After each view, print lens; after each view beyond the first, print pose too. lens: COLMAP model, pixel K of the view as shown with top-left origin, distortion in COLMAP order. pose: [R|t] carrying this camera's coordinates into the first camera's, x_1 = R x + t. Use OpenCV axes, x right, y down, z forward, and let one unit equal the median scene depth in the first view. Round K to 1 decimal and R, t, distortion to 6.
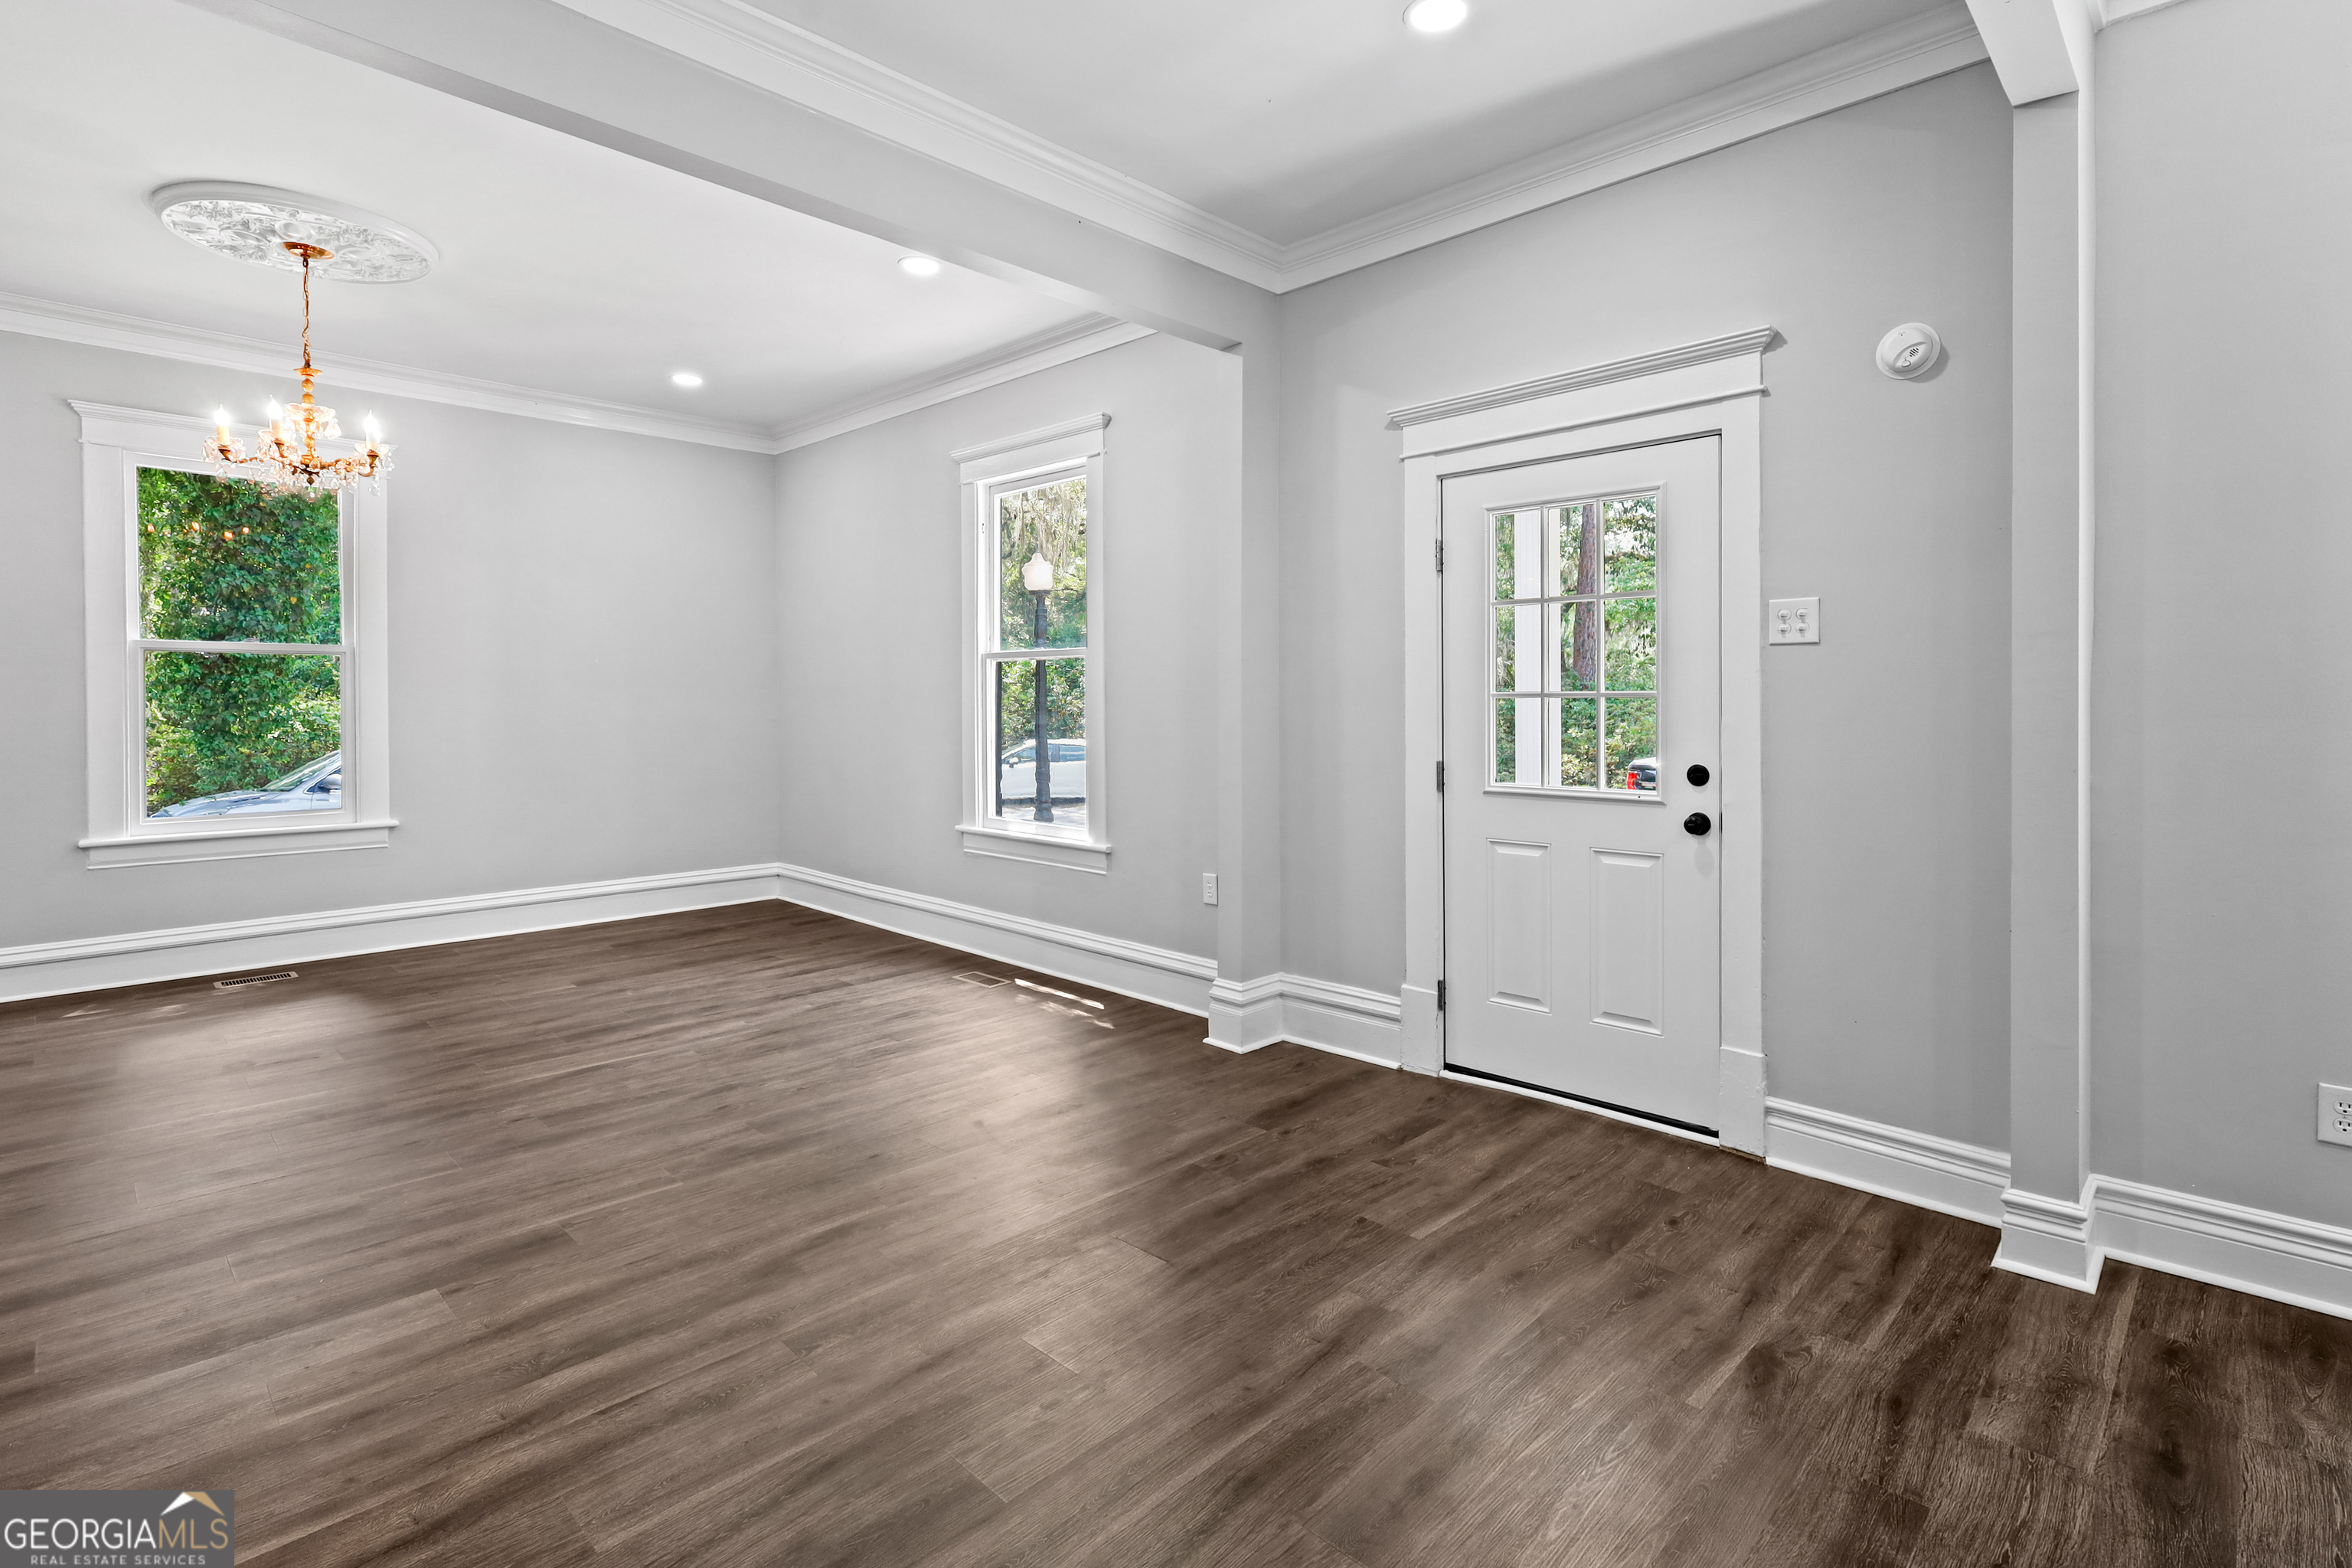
lens RADIAL K [[1131.7, 0, 1153.1], [0, 1131.7, 739.7], [0, 0, 1]] dist [-0.000352, 0.000675]
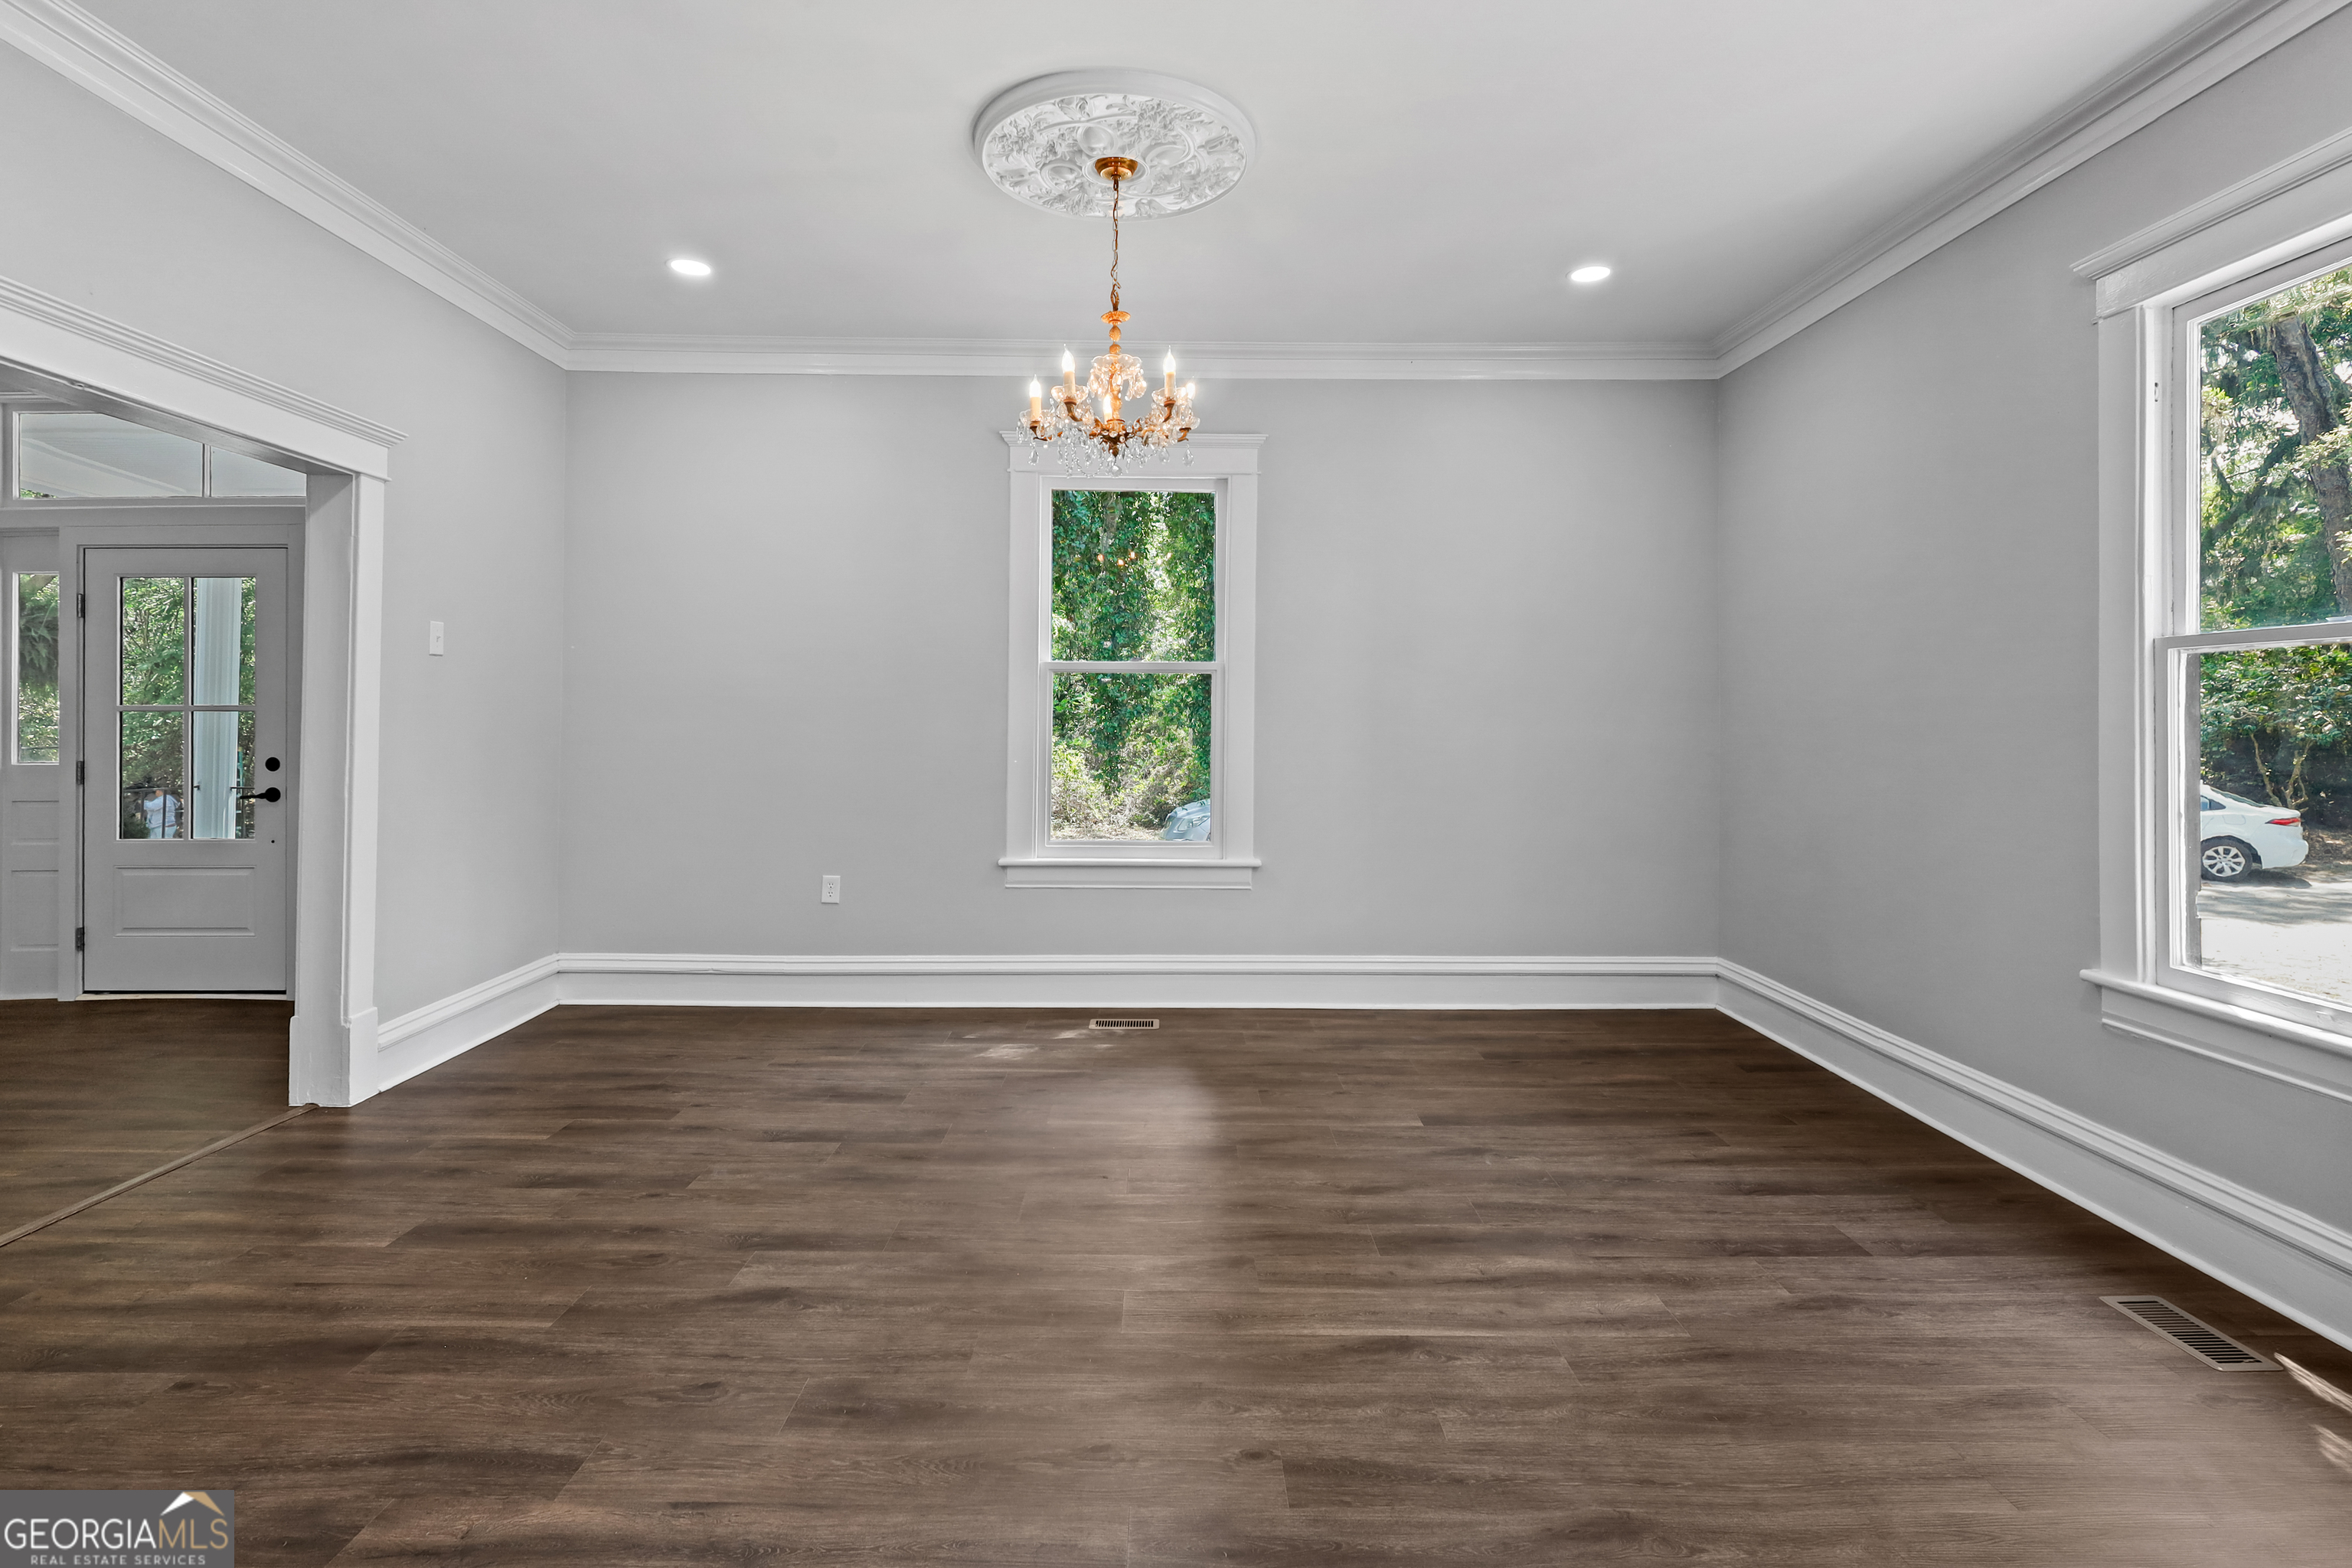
lens RADIAL K [[1113.0, 0, 1174.2], [0, 1113.0, 701.6], [0, 0, 1]] dist [-0.002000, 0.000872]
pose [[0.719713, -0.007036, -0.694236, -0.166603], [-0.029556, 0.998732, -0.040763, -0.020174], [0.693642, 0.049856, 0.718593, 0.467274]]
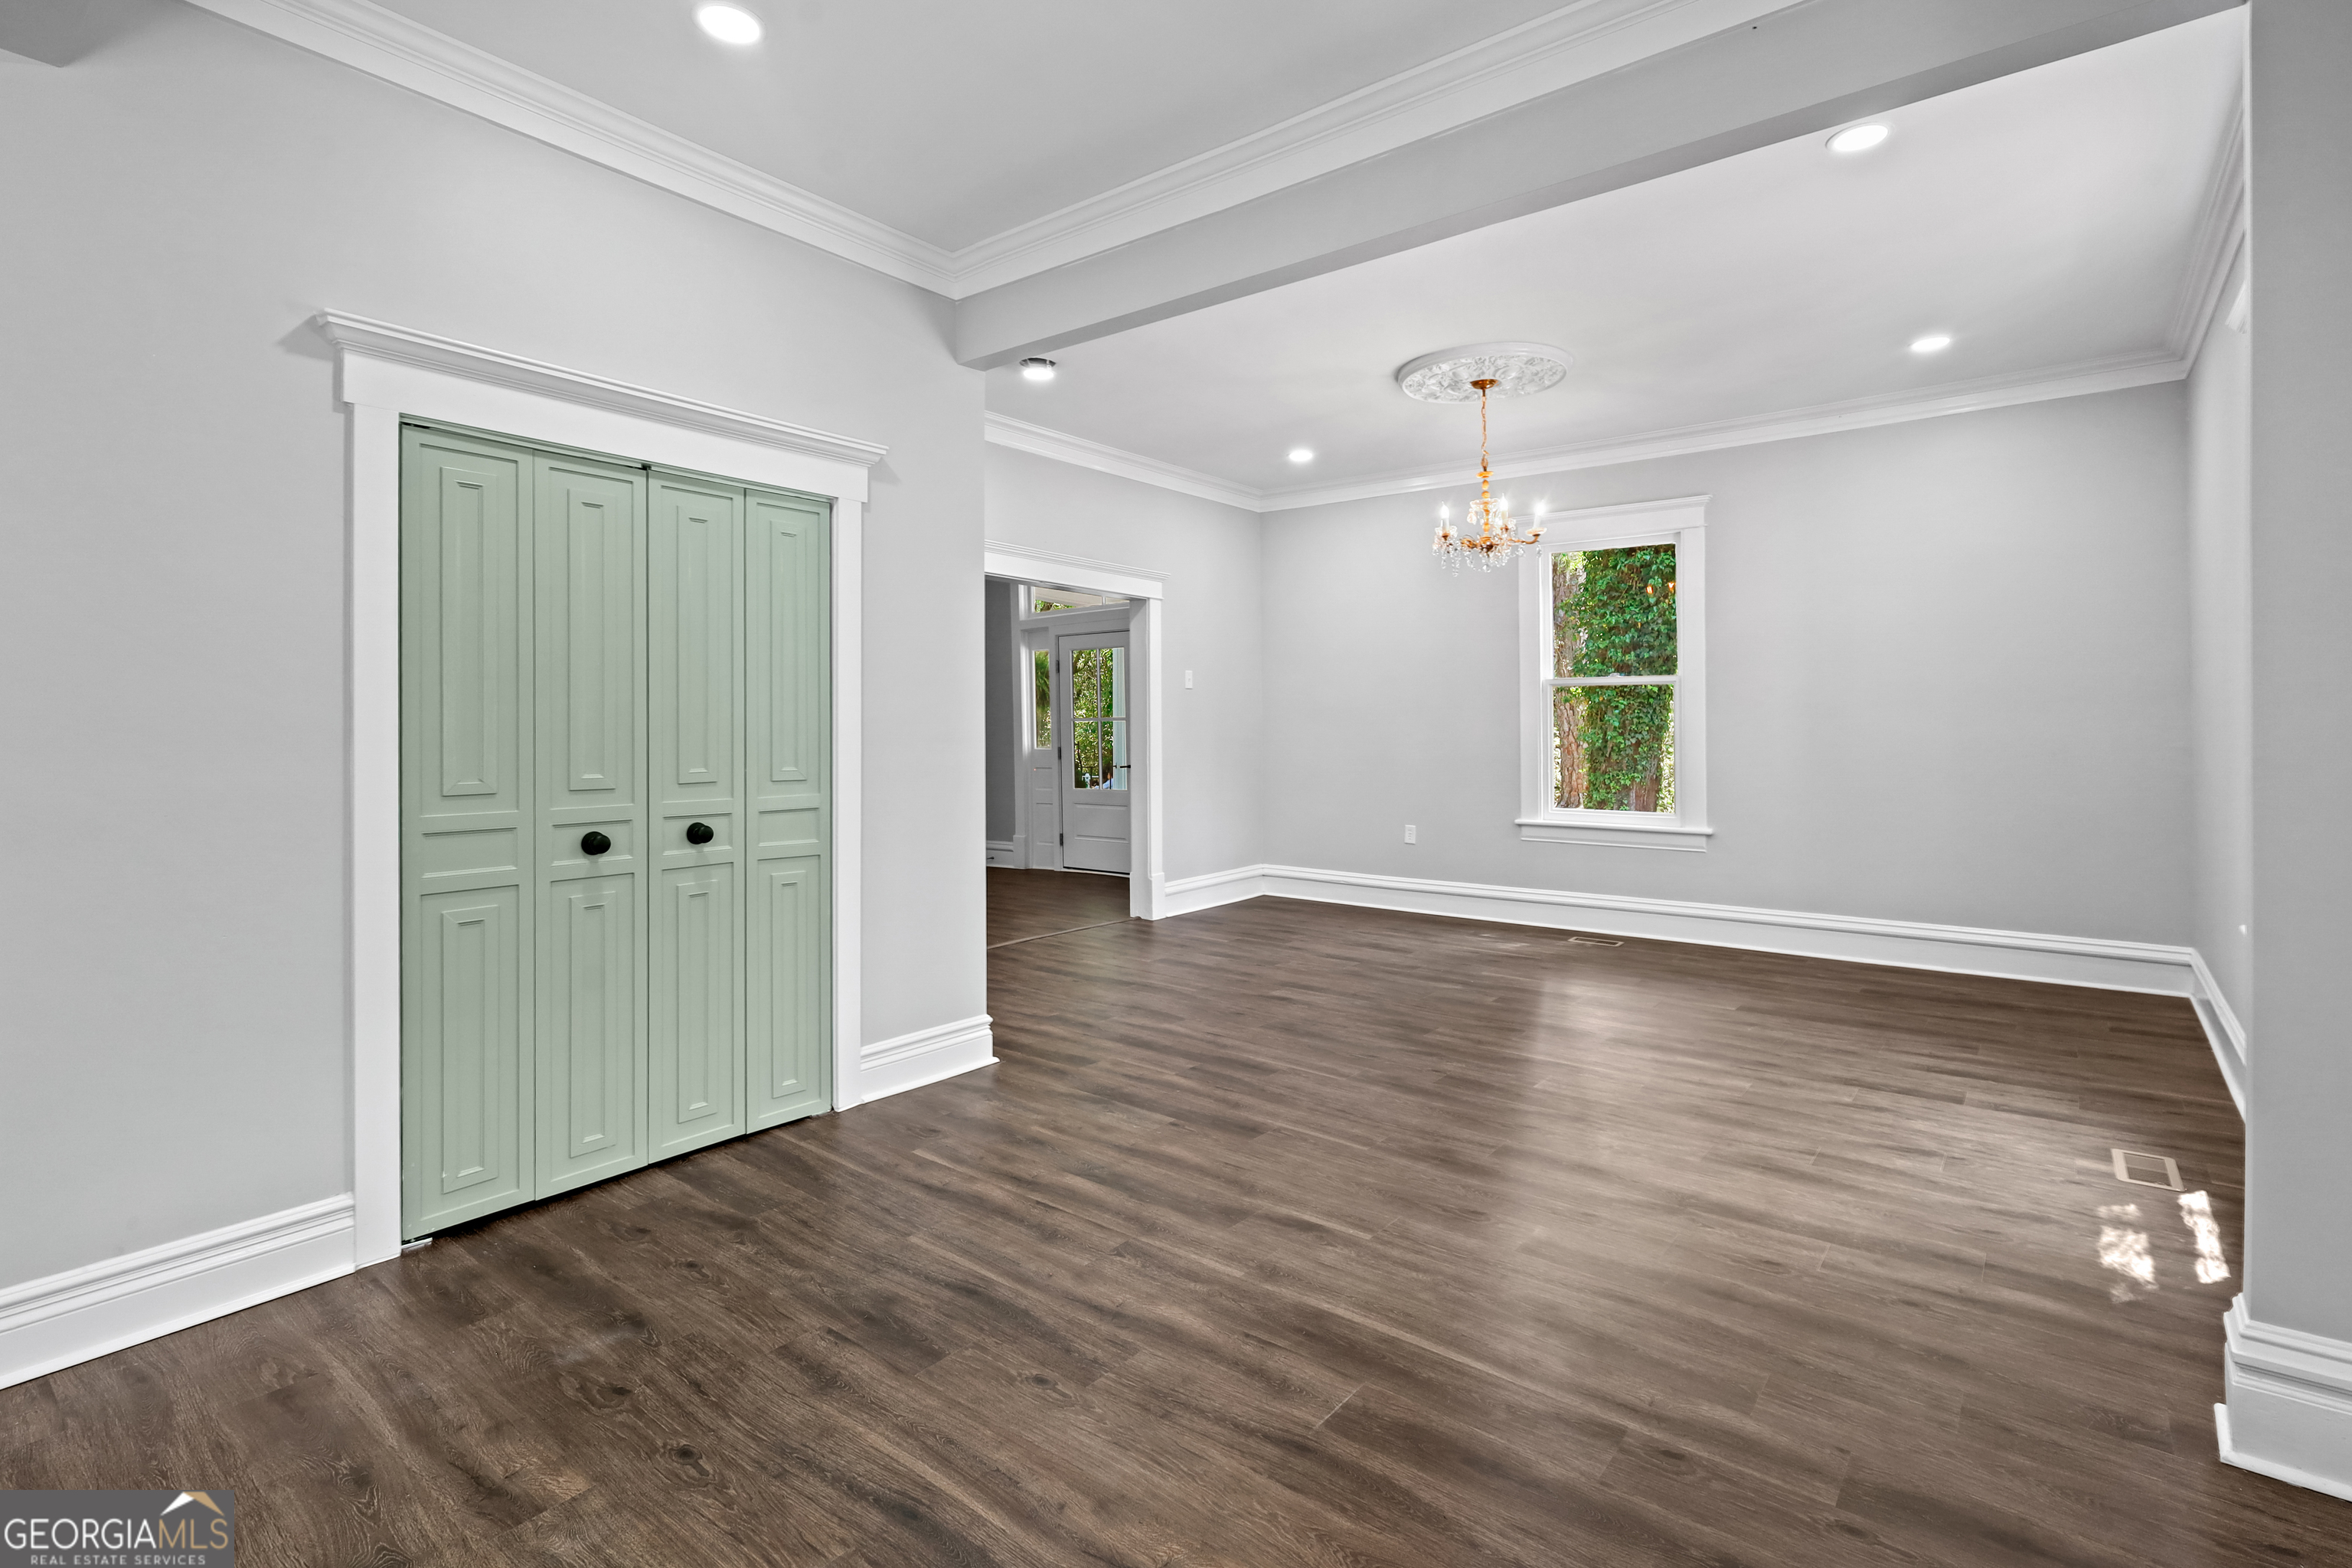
lens RADIAL K [[1088.7, 0, 1182.9], [0, 1088.7, 749.6], [0, 0, 1]] dist [-0.004366, -0.000311]
pose [[0.119469, 0.023905, -0.992550, 0.472016], [-0.030869, 0.999316, 0.020352, -0.018680], [0.992358, 0.028207, 0.120126, 0.499652]]
